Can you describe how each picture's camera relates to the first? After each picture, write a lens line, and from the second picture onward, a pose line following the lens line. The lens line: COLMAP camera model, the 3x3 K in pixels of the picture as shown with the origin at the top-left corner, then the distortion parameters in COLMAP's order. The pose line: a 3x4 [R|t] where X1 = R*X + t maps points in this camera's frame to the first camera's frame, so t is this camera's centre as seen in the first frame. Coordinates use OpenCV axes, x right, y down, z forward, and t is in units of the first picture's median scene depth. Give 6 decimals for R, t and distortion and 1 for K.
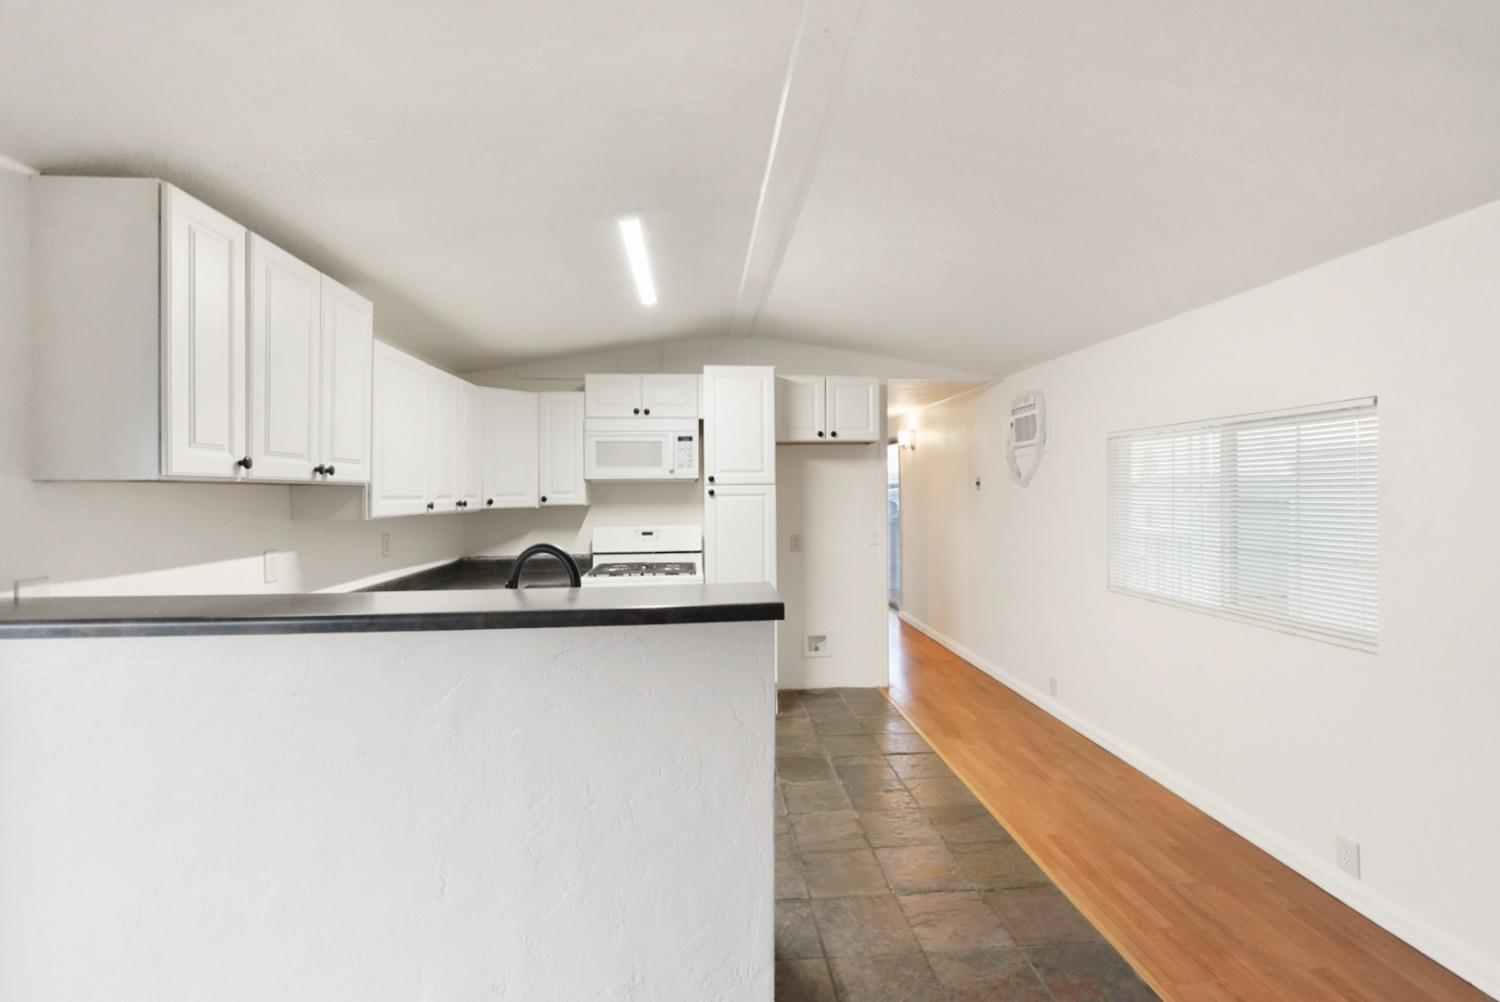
lens RADIAL K [[662.3, 0, 744.7], [0, 662.3, 482.6], [0, 0, 1]] dist [0.009502, 0.000029]
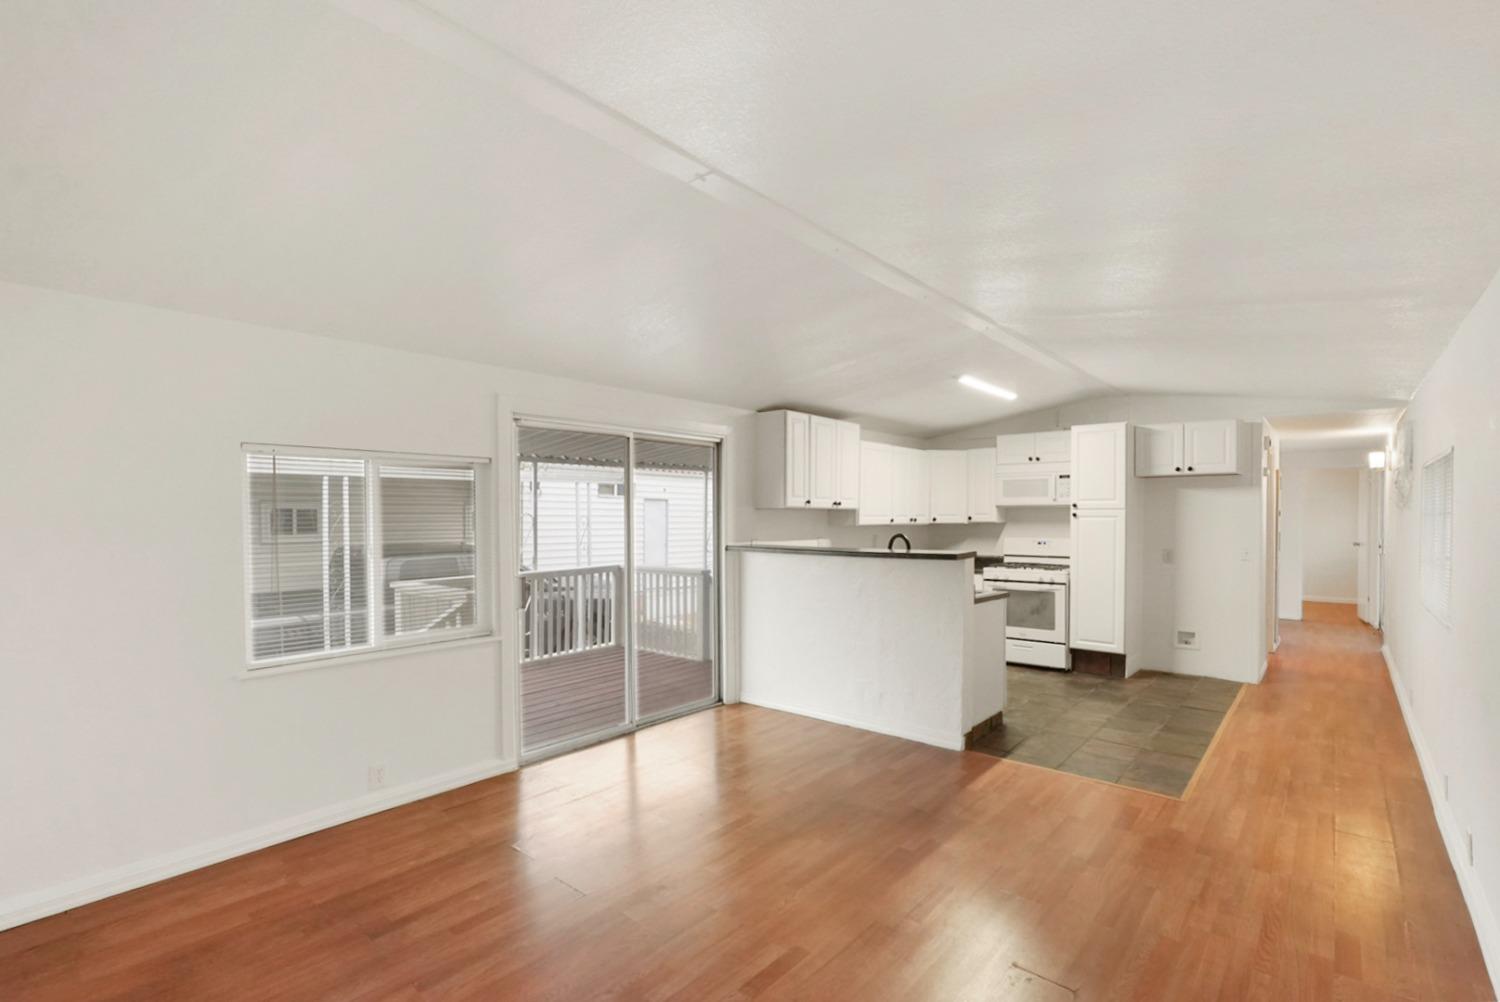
lens RADIAL K [[662.3, 0, 750.9], [0, 662.3, 507.2], [0, 0, 1]] dist [0.009502, 0.000029]
pose [[0.710103, -0.000375, -0.704098, 0.450995], [0.003010, 0.999992, 0.002503, -0.006978], [0.704092, -0.003896, 0.710098, -0.496536]]
